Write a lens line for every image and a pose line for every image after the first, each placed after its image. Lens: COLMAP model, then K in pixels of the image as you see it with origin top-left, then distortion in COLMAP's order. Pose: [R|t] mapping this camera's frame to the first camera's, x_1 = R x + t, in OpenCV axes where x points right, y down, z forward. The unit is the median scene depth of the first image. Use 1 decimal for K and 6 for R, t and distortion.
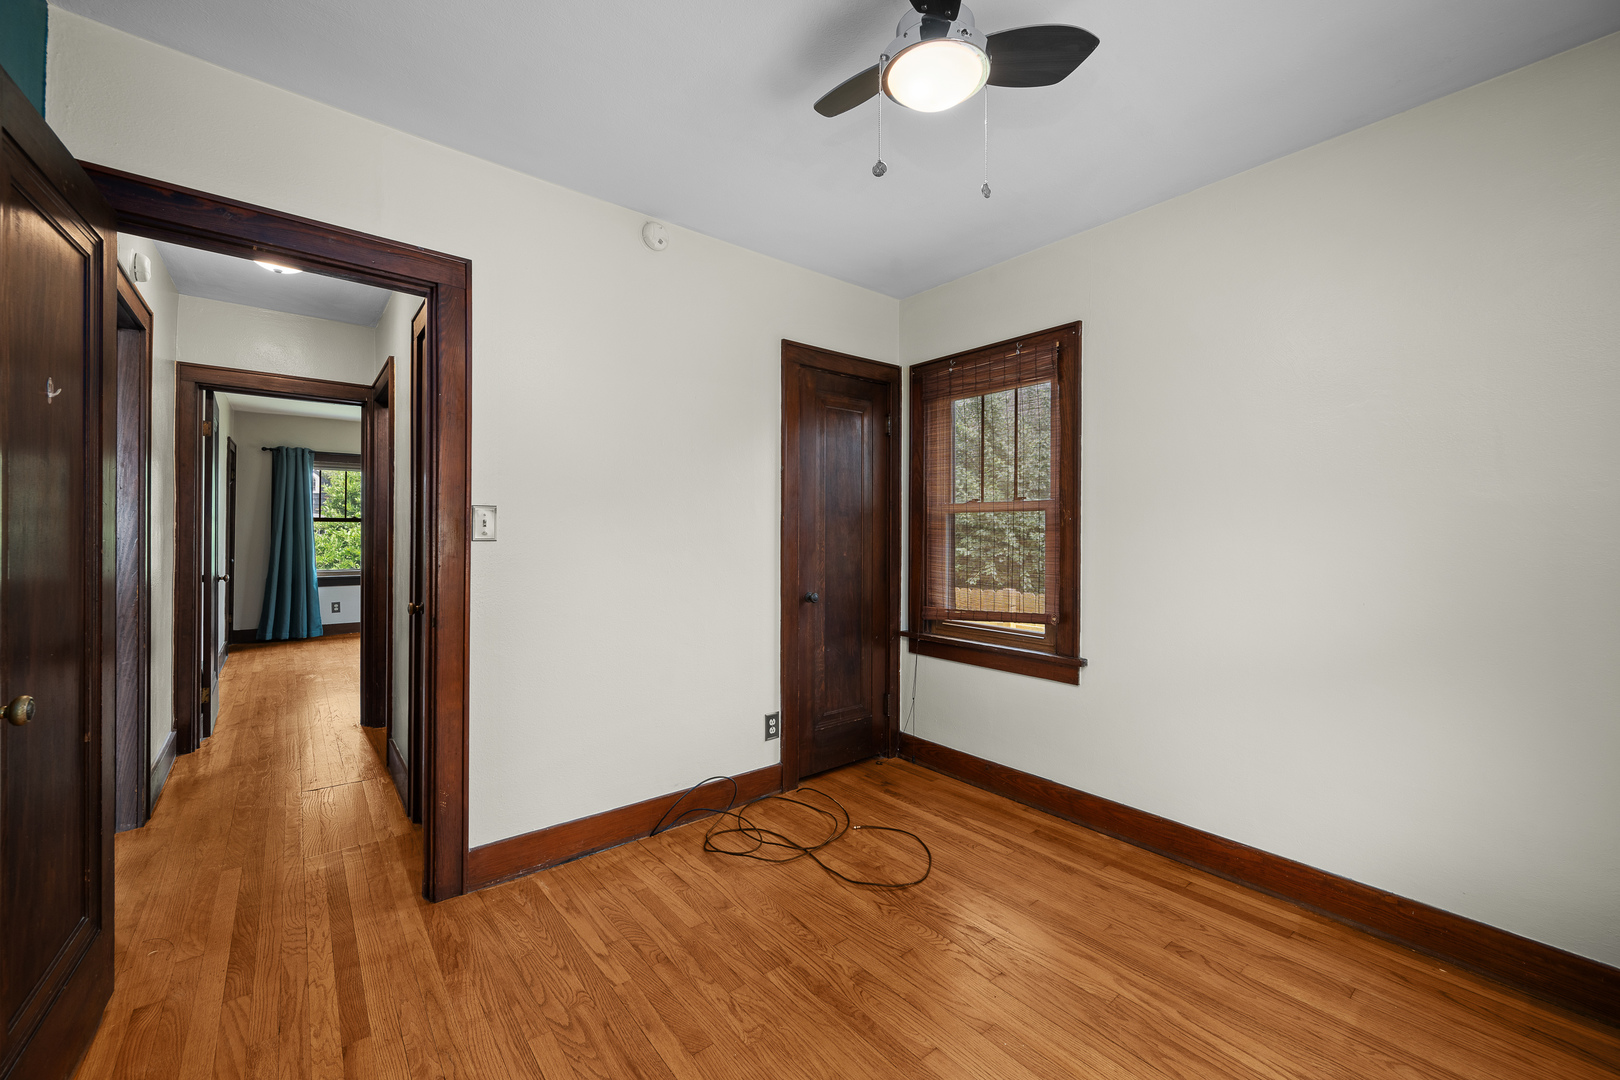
lens RADIAL K [[636.3, 0, 810.0], [0, 636.3, 540.0], [0, 0, 1]] dist [-0.001237, -0.000043]
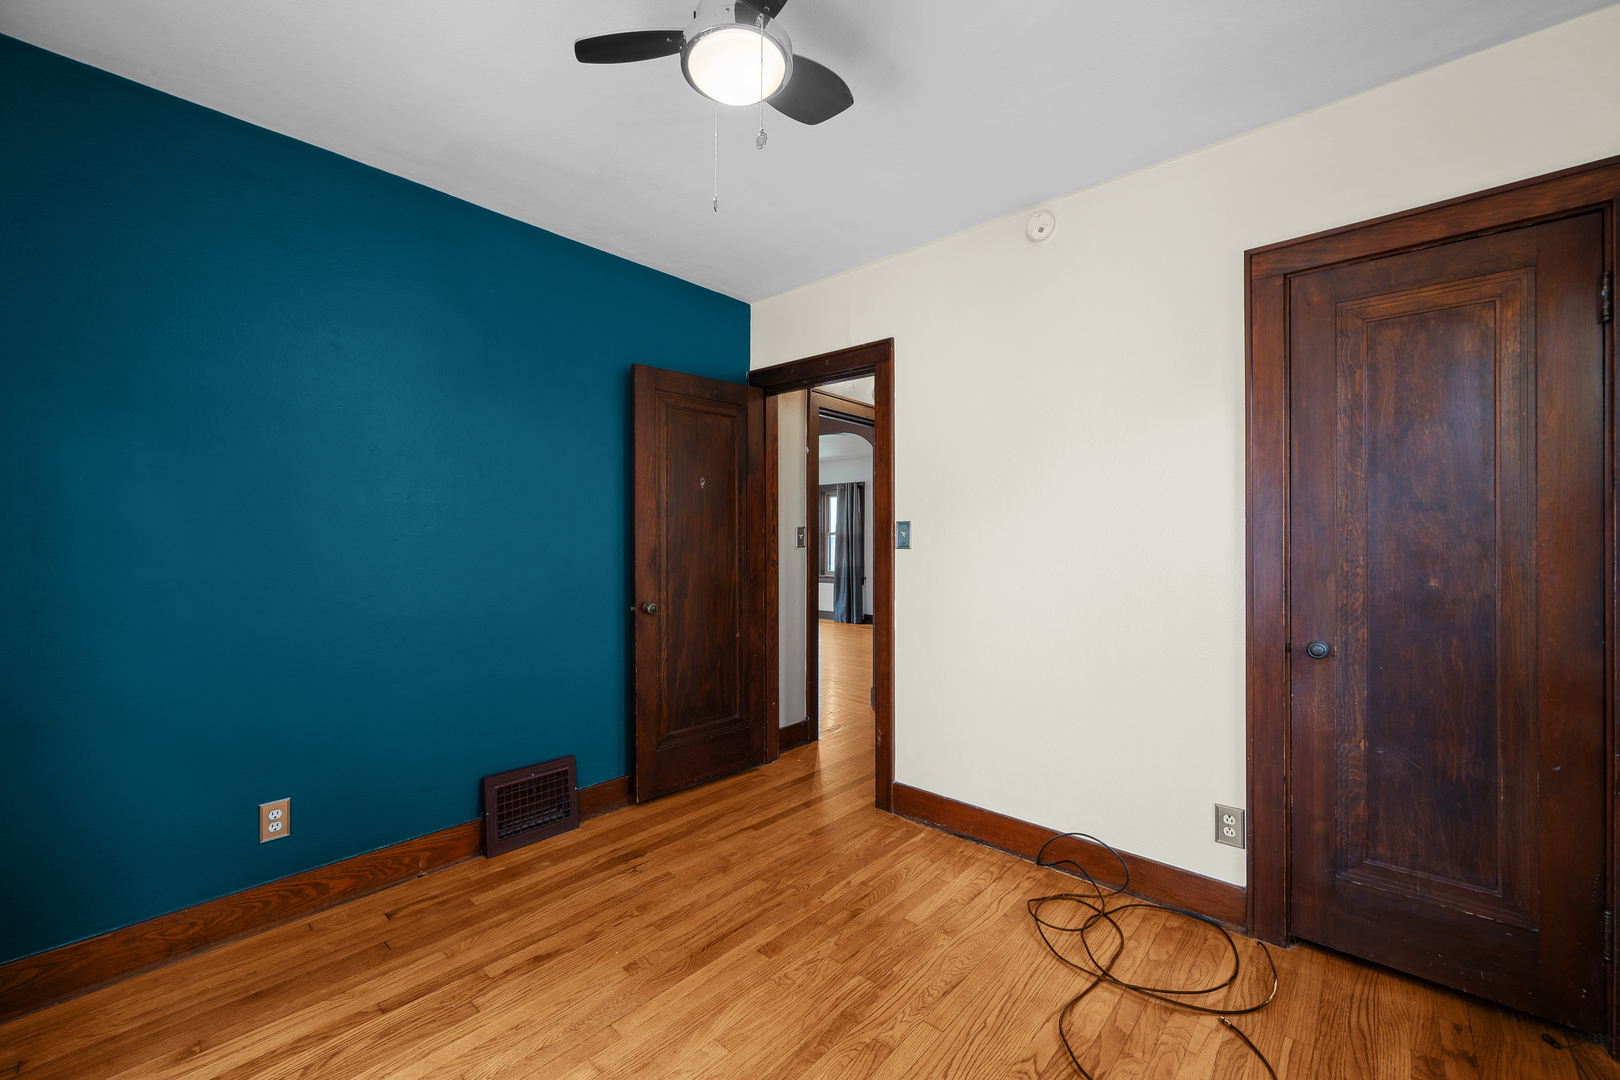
lens RADIAL K [[644.9, 0, 810.0], [0, 644.9, 545.5], [0, 0, 1]] dist [-0.000776, -0.000171]
pose [[0.154579, 0.005165, -0.987967, 0.720605], [-0.012417, 0.999918, 0.003284, -0.005566], [0.987902, 0.011760, 0.154630, 0.582959]]
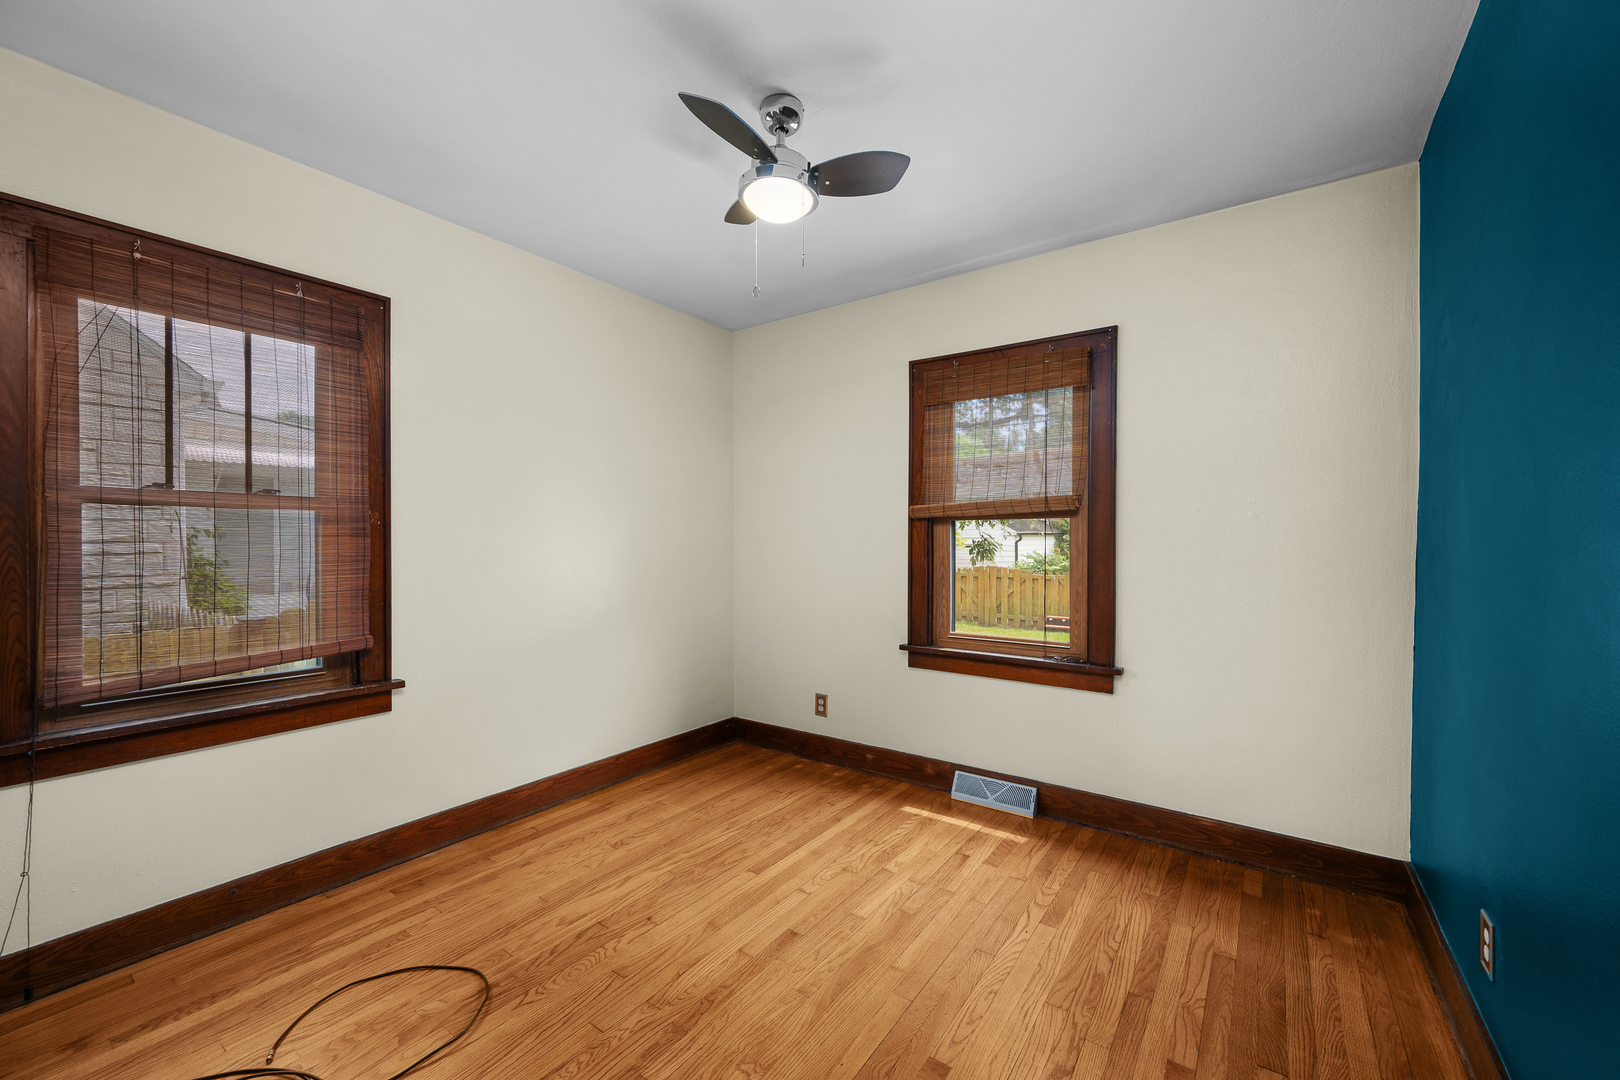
lens RADIAL K [[644.9, 0, 810.0], [0, 644.9, 545.5], [0, 0, 1]] dist [-0.000776, -0.000171]
pose [[-0.259626, -0.016604, 0.965567, -0.699150], [0.007810, 0.999783, 0.019293, -0.016713], [-0.965678, 0.012550, -0.259440, 0.783664]]
